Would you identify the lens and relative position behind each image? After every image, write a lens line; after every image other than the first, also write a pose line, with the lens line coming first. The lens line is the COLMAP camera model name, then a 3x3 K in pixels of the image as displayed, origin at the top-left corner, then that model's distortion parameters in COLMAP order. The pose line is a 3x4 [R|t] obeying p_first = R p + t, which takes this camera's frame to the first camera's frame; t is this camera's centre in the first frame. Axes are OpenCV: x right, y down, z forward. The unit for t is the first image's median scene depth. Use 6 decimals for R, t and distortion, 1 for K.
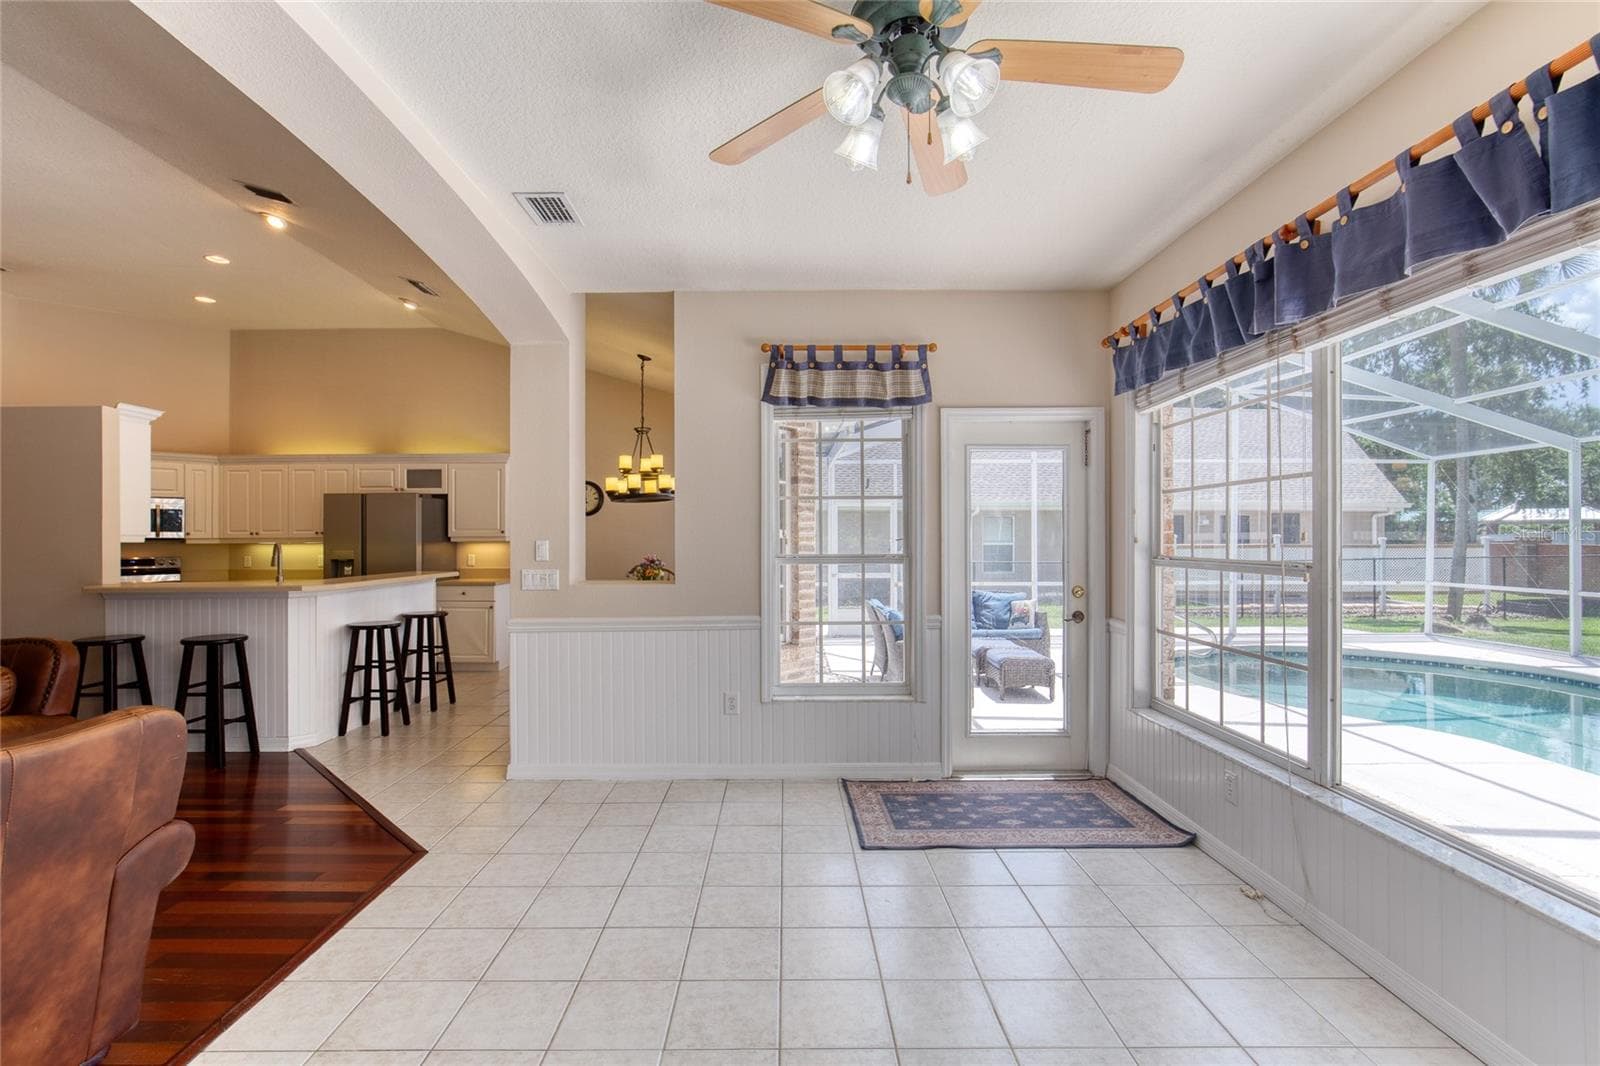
lens RADIAL K [[735.2, 0, 797.8], [0, 735.2, 546.0], [0, 0, 1]] dist [-0.000663, 0.000586]
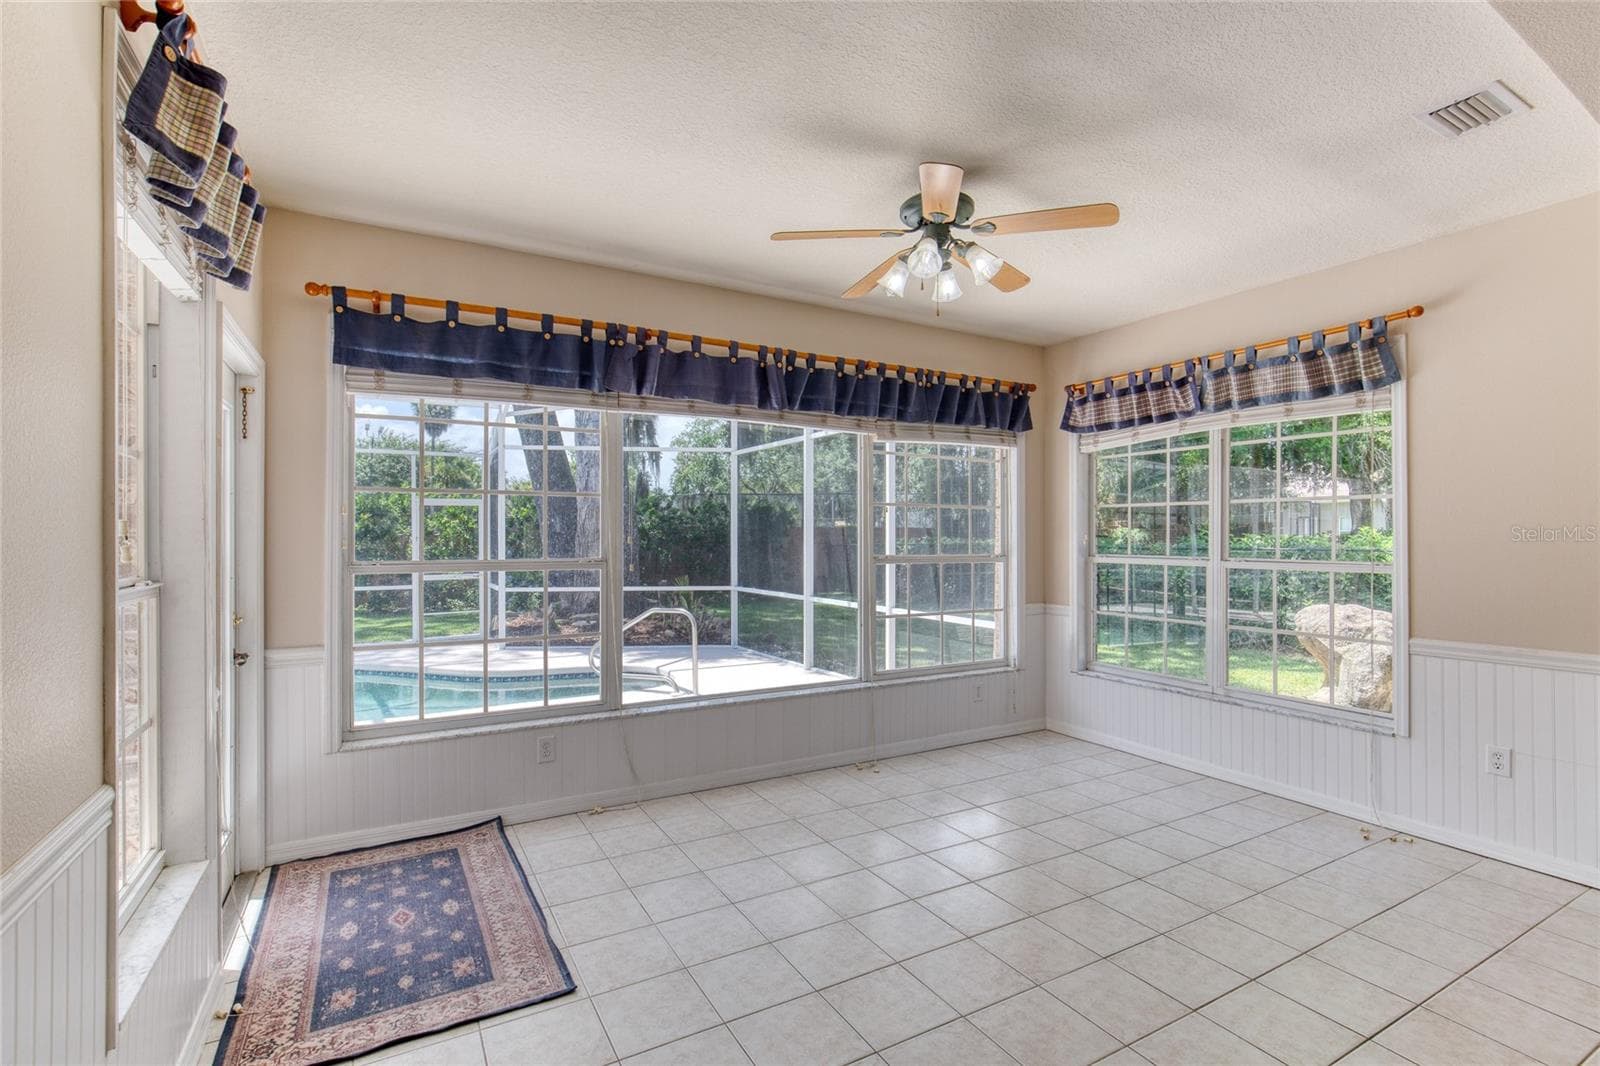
lens RADIAL K [[735.2, 0, 797.6], [0, 735.2, 533.8], [0, 0, 1]] dist [-0.000663, 0.000586]
pose [[-0.486740, 0.006910, 0.873519, -0.549890], [0.004137, 0.999976, -0.005605, -0.014137], [-0.873537, 0.000886, -0.486757, 1.014161]]
